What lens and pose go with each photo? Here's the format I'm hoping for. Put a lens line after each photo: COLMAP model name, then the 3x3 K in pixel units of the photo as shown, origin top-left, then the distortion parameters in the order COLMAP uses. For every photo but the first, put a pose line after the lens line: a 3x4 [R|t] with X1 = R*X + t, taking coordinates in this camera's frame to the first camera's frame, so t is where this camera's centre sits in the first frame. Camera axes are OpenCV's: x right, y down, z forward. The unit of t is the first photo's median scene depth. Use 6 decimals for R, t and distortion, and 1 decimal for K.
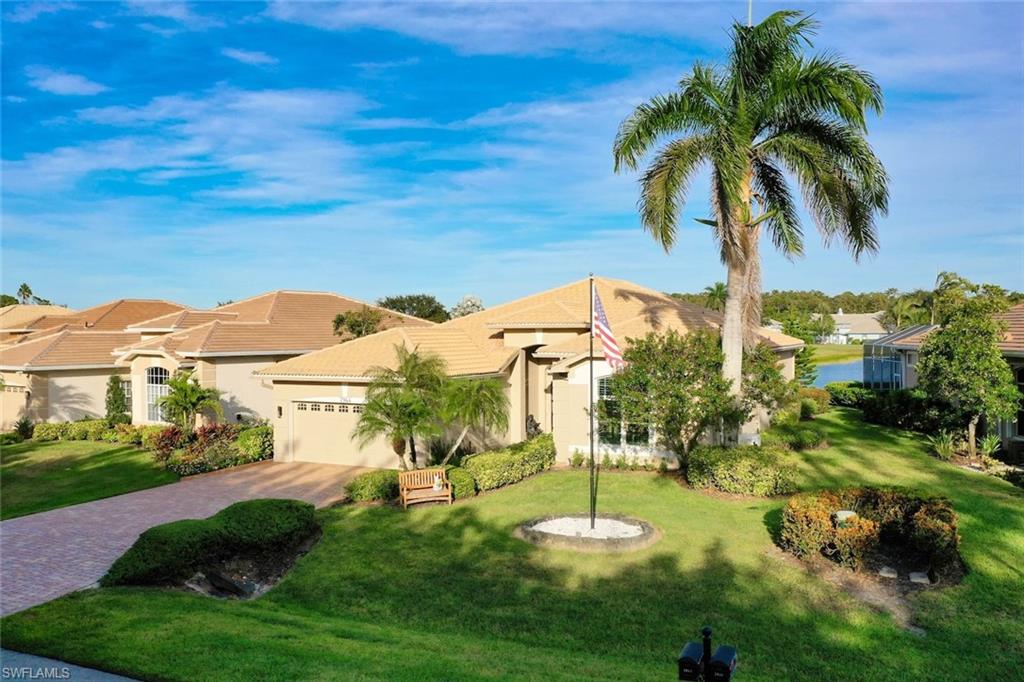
lens RADIAL K [[813.7, 0, 516.0], [0, 813.7, 424.9], [0, 0, 1]] dist [0.005702, 0.002746]
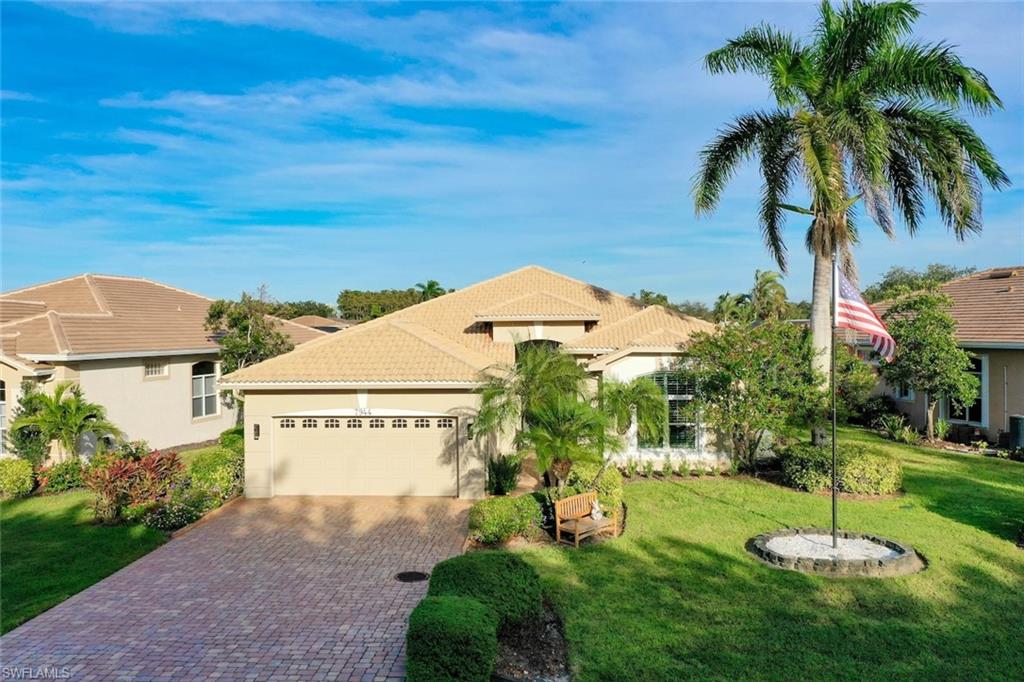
lens RADIAL K [[828.7, 0, 512.0], [0, 828.7, 341.0], [0, 0, 1]] dist [-0.005923, -0.003828]
pose [[0.919774, -0.008054, 0.392365, -0.384032], [0.047621, 0.994692, -0.091215, -0.018561], [-0.389547, 0.102582, 0.915276, 0.207481]]
